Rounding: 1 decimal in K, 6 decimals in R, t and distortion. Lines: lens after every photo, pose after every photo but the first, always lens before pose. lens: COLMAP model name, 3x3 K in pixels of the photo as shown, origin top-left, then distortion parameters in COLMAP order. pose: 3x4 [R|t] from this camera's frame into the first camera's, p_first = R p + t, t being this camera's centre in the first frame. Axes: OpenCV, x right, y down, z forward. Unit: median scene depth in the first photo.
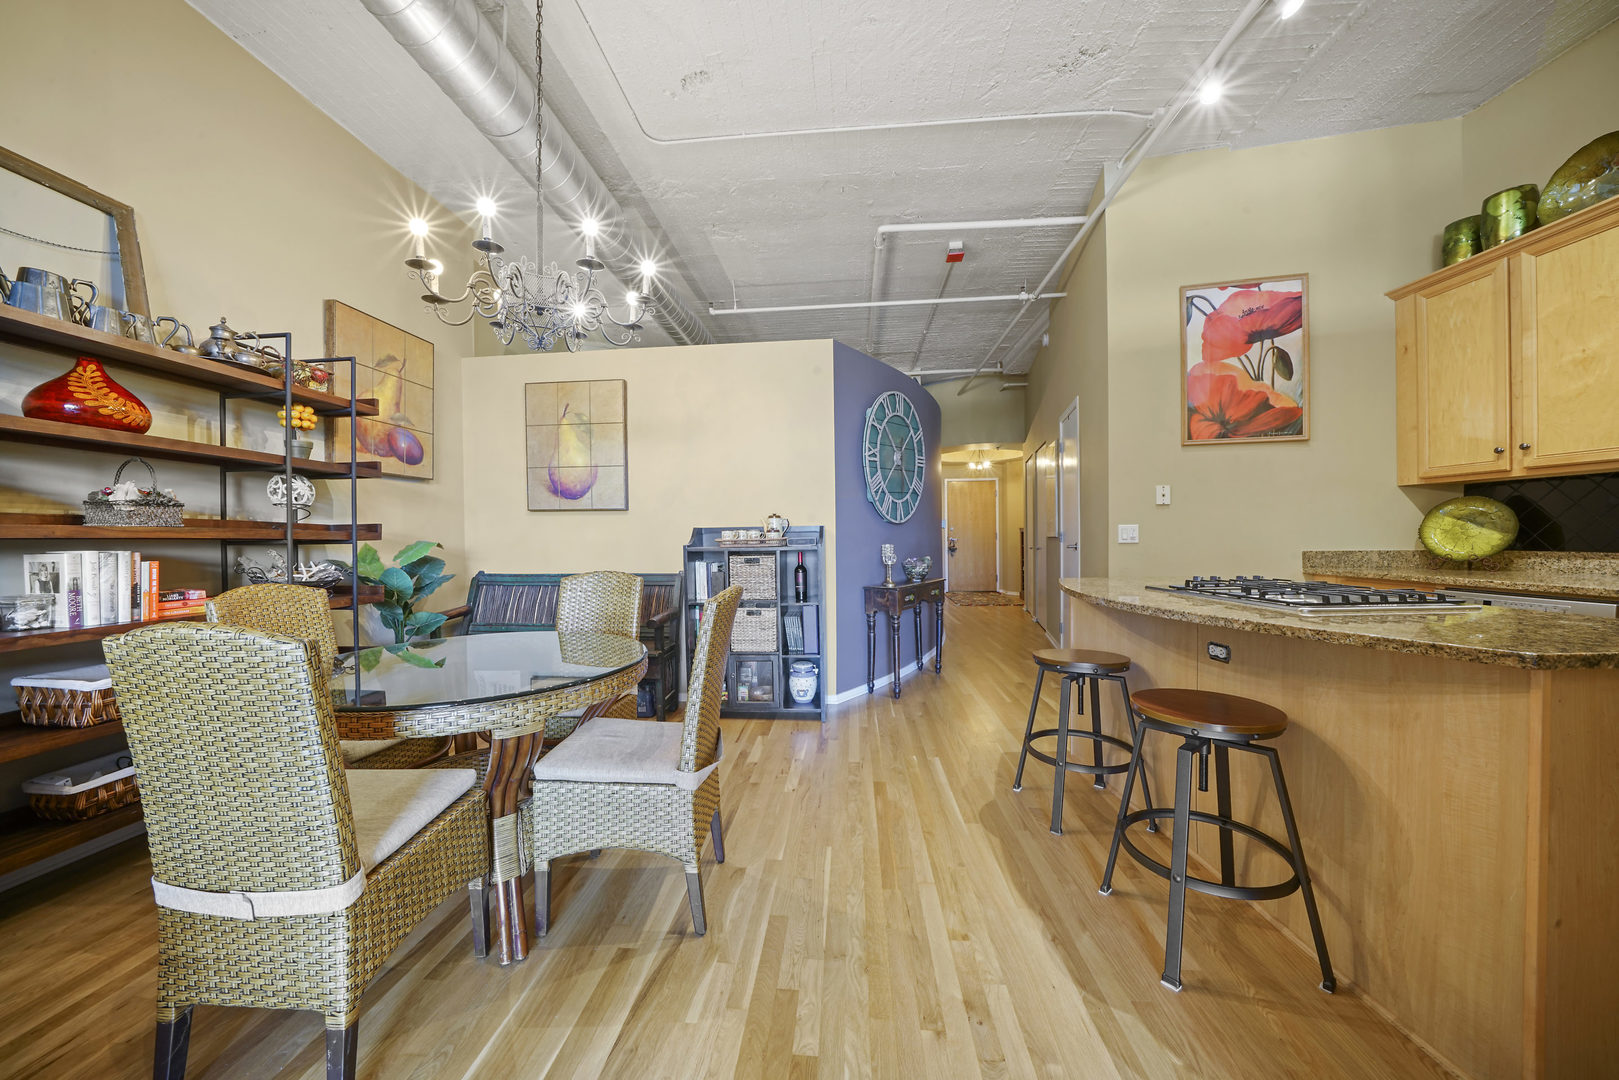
lens RADIAL K [[559.0, 0, 800.9], [0, 559.0, 542.9], [0, 0, 1]] dist [-0.022776, 0.001783]
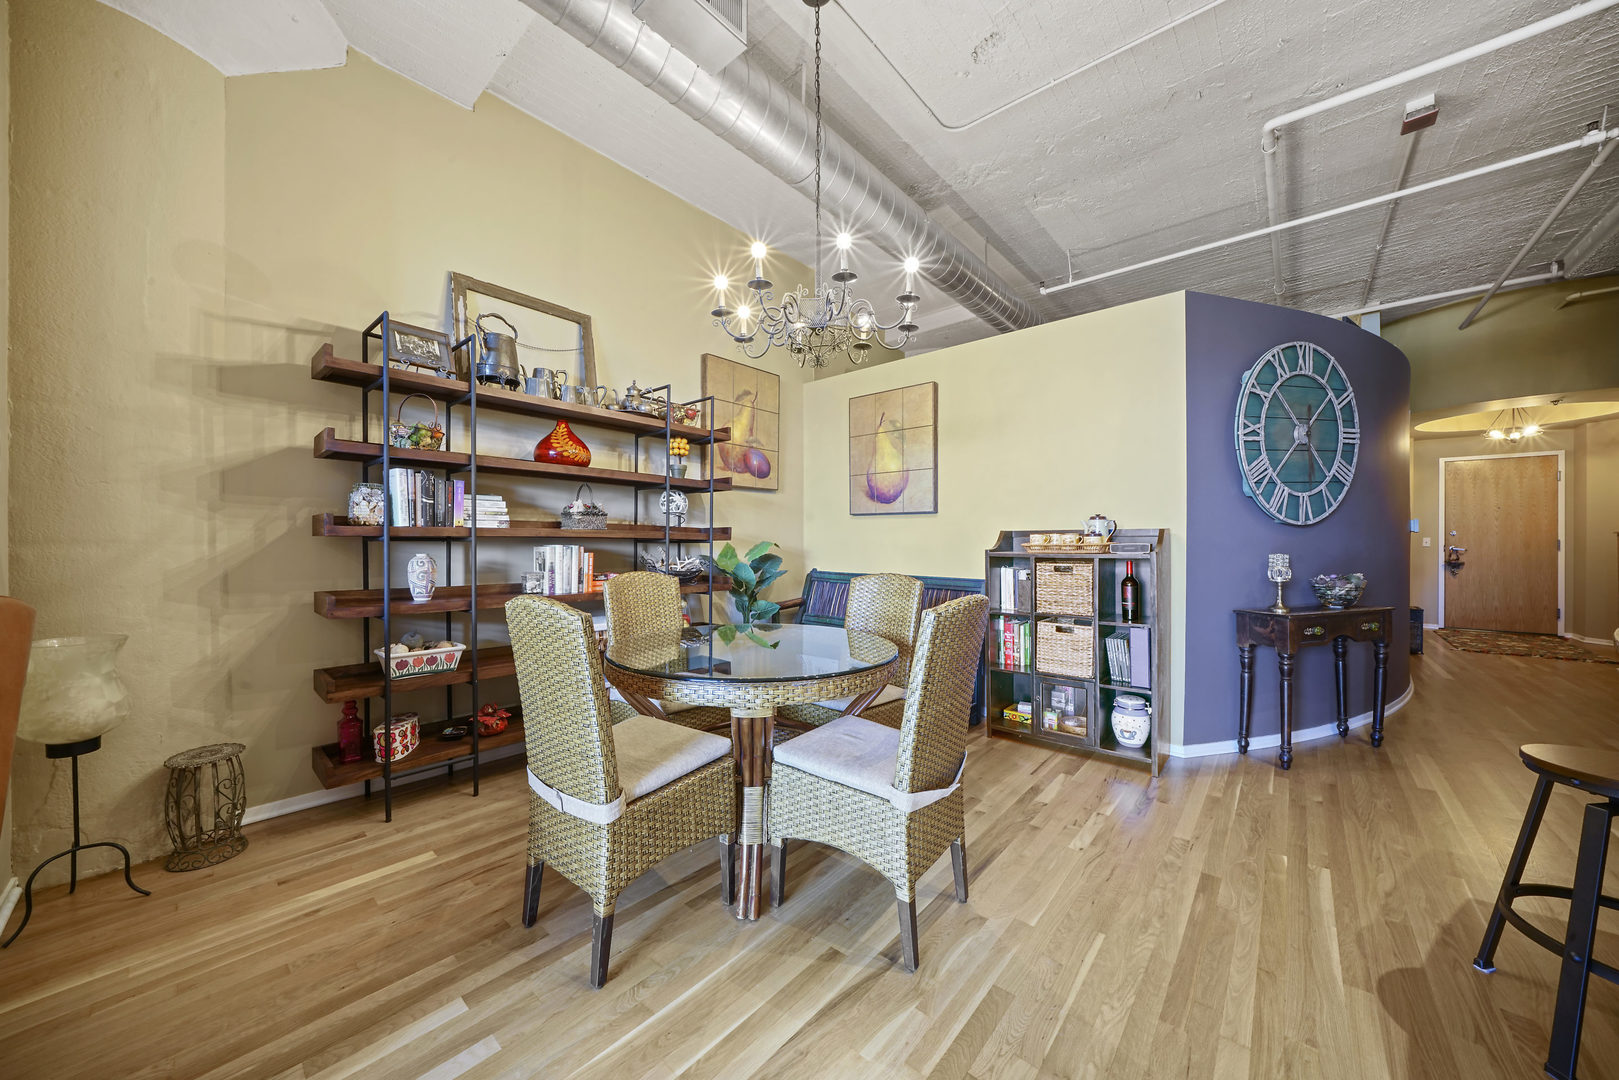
lens RADIAL K [[559.0, 0, 800.1], [0, 559.0, 544.6], [0, 0, 1]] dist [-0.022776, 0.001783]
pose [[0.803331, 0.015896, -0.595320, 0.097708], [-0.017386, 0.999844, 0.003237, -0.001830], [0.595279, 0.007750, 0.803482, 0.067226]]
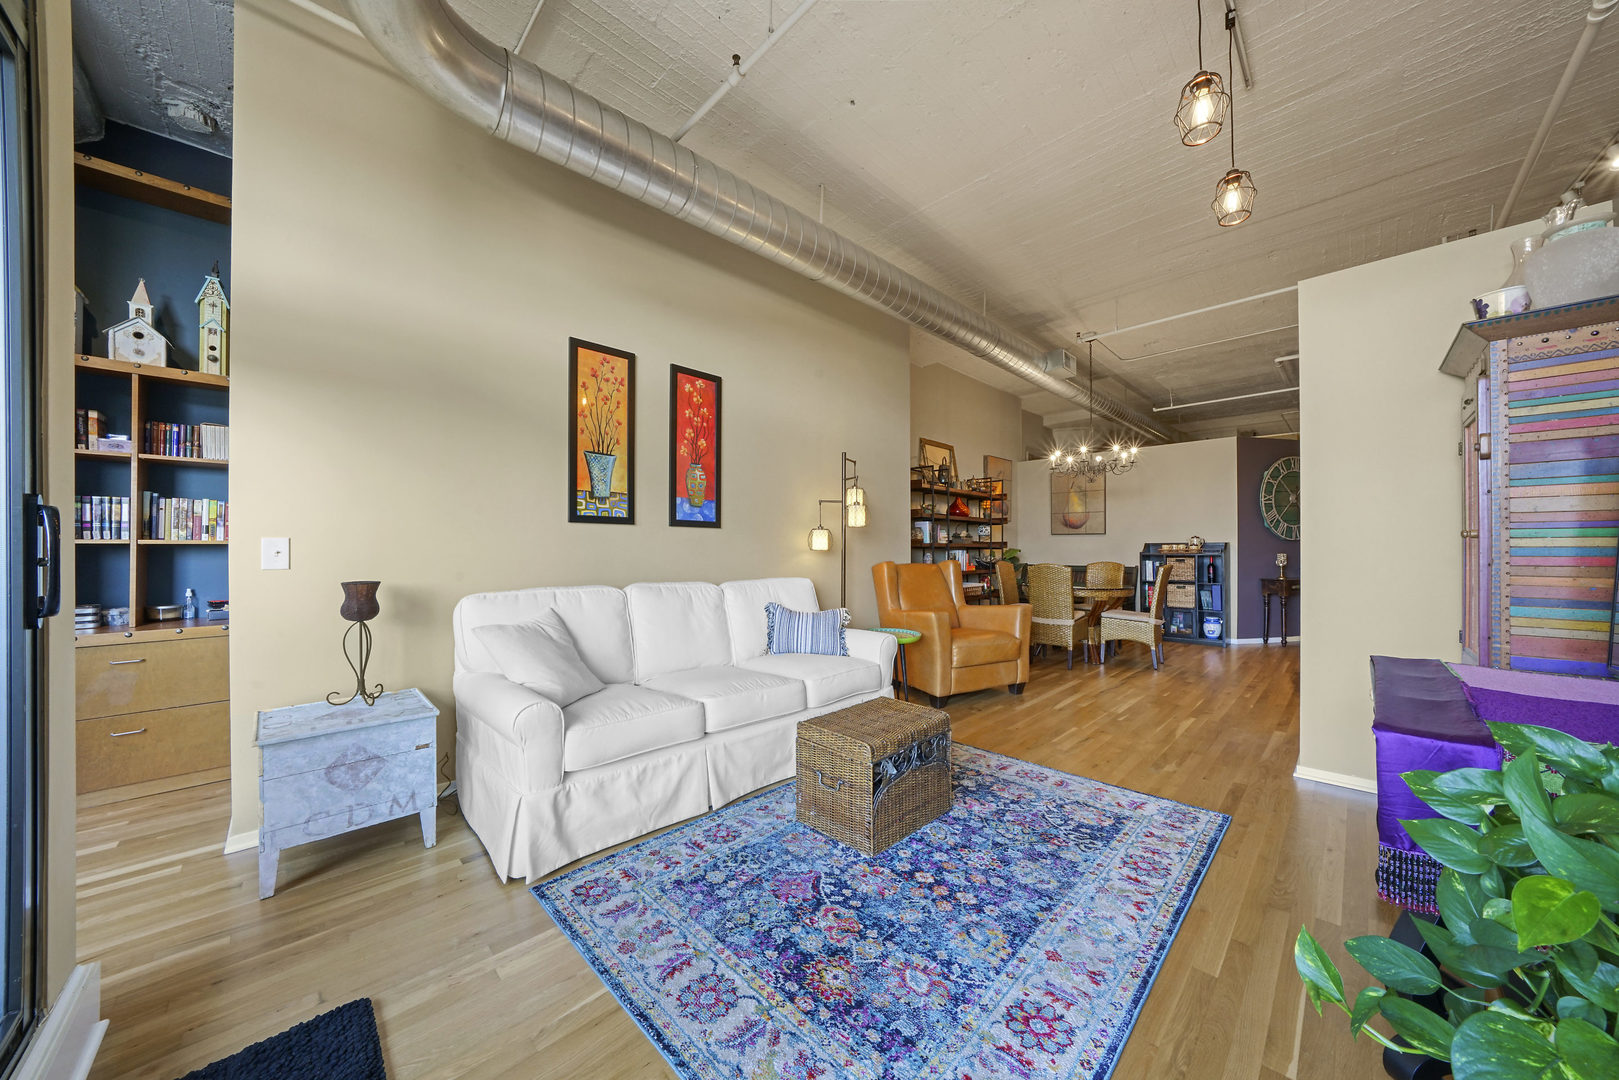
lens RADIAL K [[559.0, 0, 802.6], [0, 559.0, 548.3], [0, 0, 1]] dist [-0.022776, 0.001783]
pose [[0.759703, 0.007712, -0.650224, 0.166283], [-0.013265, 0.999905, -0.003639, 0.014213], [0.650135, 0.011389, 0.759734, -1.322539]]
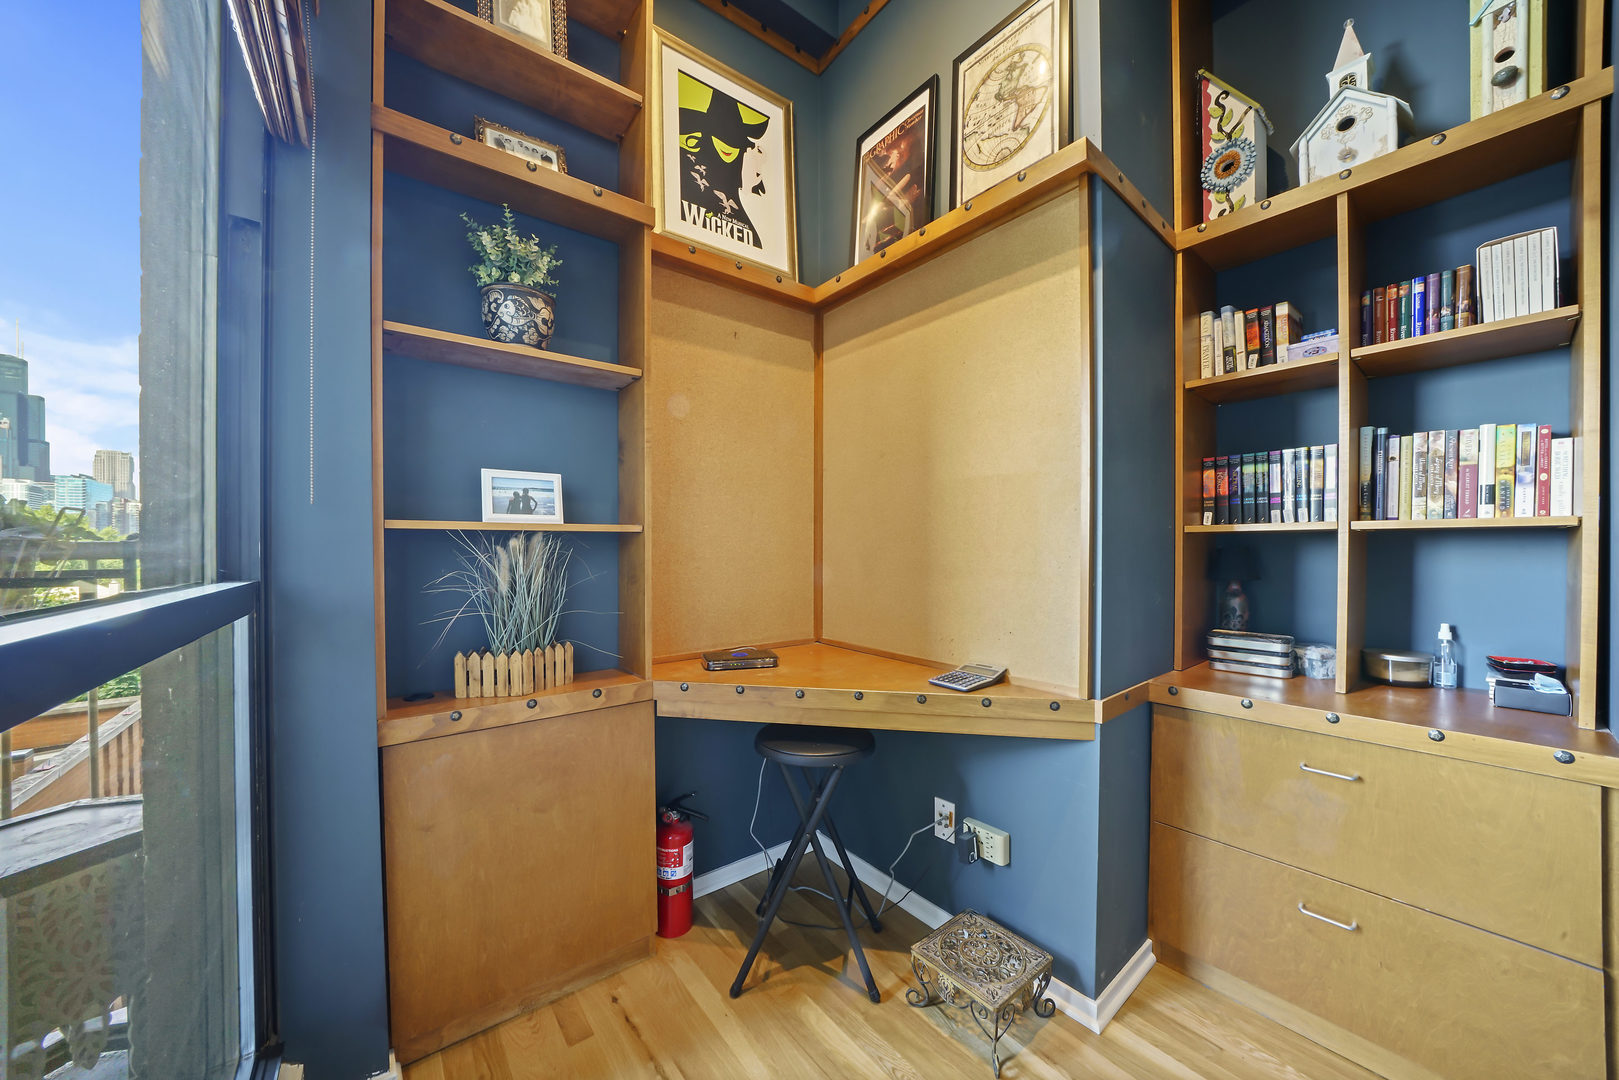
lens RADIAL K [[559.0, 0, 807.5], [0, 559.0, 549.6], [0, 0, 1]] dist [-0.022776, 0.001783]
pose [[-0.730276, 0.023334, -0.682754, -0.505768], [0.003247, 0.999524, 0.030687, 0.019690], [0.683144, 0.020193, -0.730004, -1.329944]]
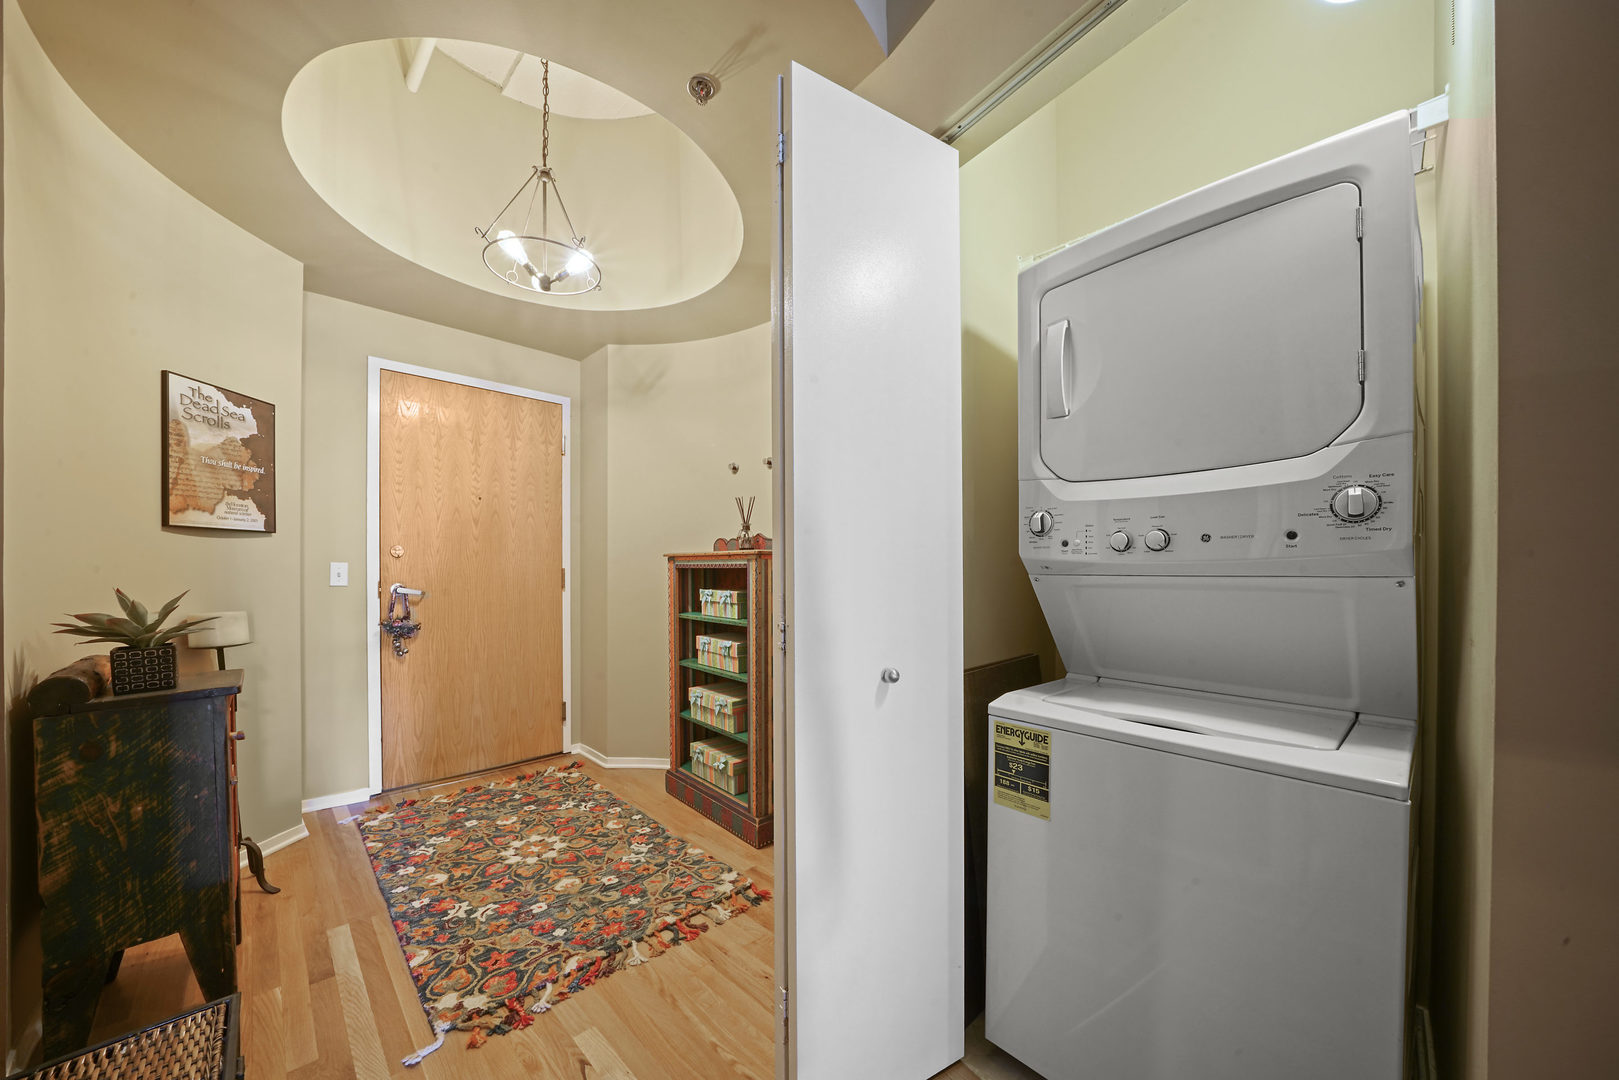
lens RADIAL K [[559.0, 0, 792.8], [0, 559.0, 576.4], [0, 0, 1]] dist [-0.022776, 0.001783]
pose [[0.652791, 0.008368, 0.757491, 0.607514], [0.000286, 0.999936, -0.011294, -0.033797], [-0.757538, 0.007589, 0.652747, 2.146629]]
